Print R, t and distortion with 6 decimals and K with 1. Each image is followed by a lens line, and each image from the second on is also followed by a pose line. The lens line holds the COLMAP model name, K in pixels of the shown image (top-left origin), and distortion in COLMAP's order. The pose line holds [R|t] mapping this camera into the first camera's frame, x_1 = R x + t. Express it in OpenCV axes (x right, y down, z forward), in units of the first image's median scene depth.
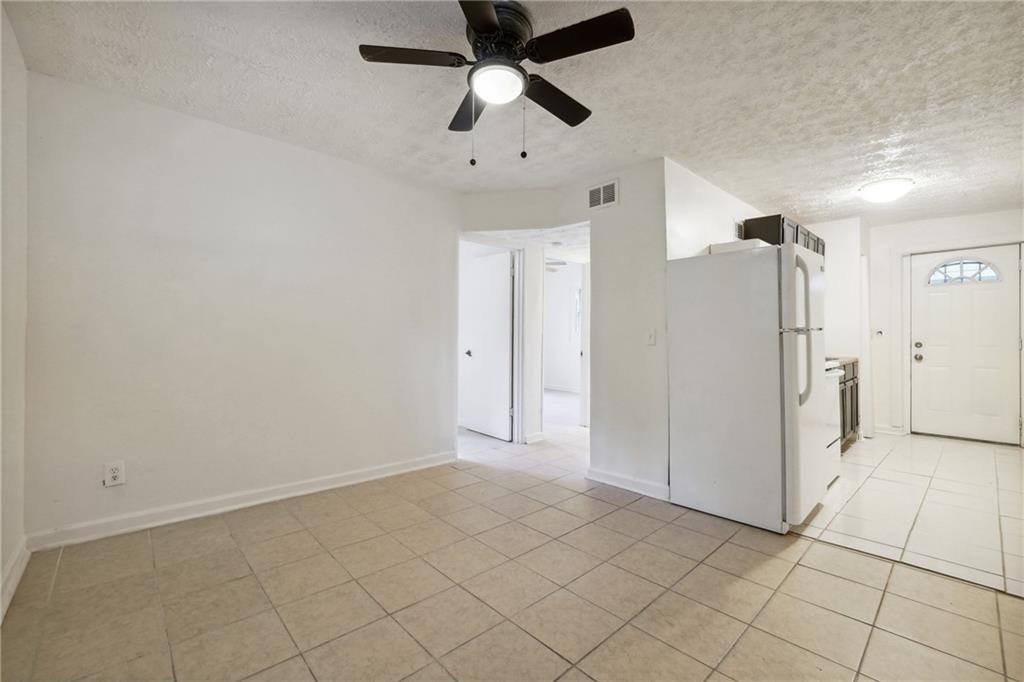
lens RADIAL K [[433.0, 0, 516.7], [0, 433.0, 336.8], [0, 0, 1]] dist [0.000227, 0.000305]
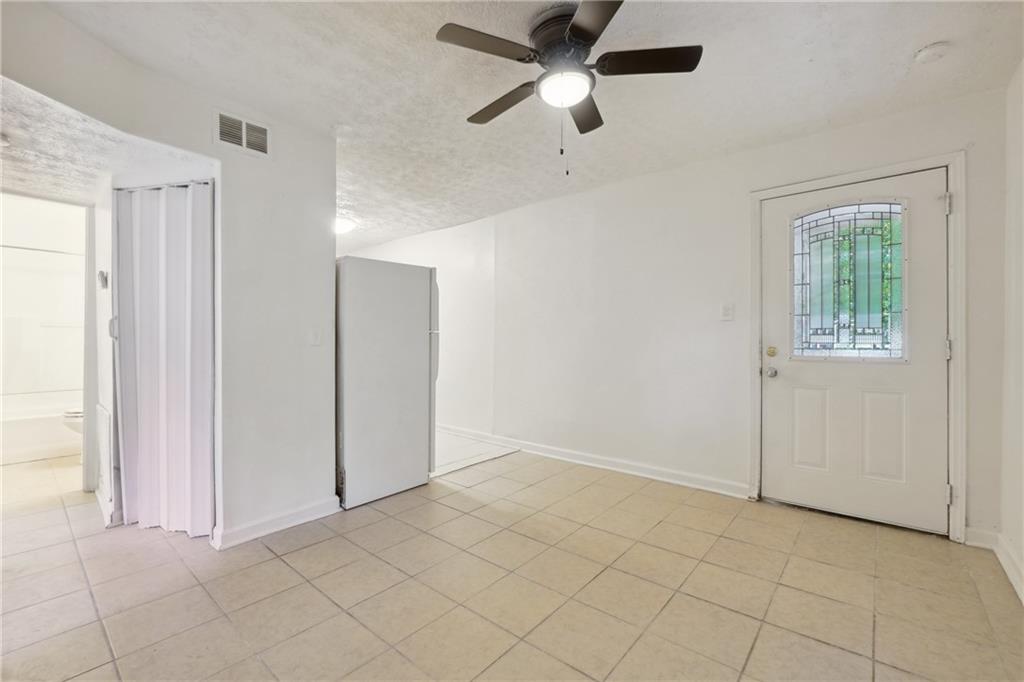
lens RADIAL K [[436.1, 0, 513.1], [0, 436.1, 336.5], [0, 0, 1]] dist [-0.008270, 0.000378]
pose [[-0.099375, -0.002055, 0.995048, -0.740889], [-0.001342, 0.999997, 0.001931, -0.000022], [-0.995049, -0.001144, -0.099377, 0.856902]]
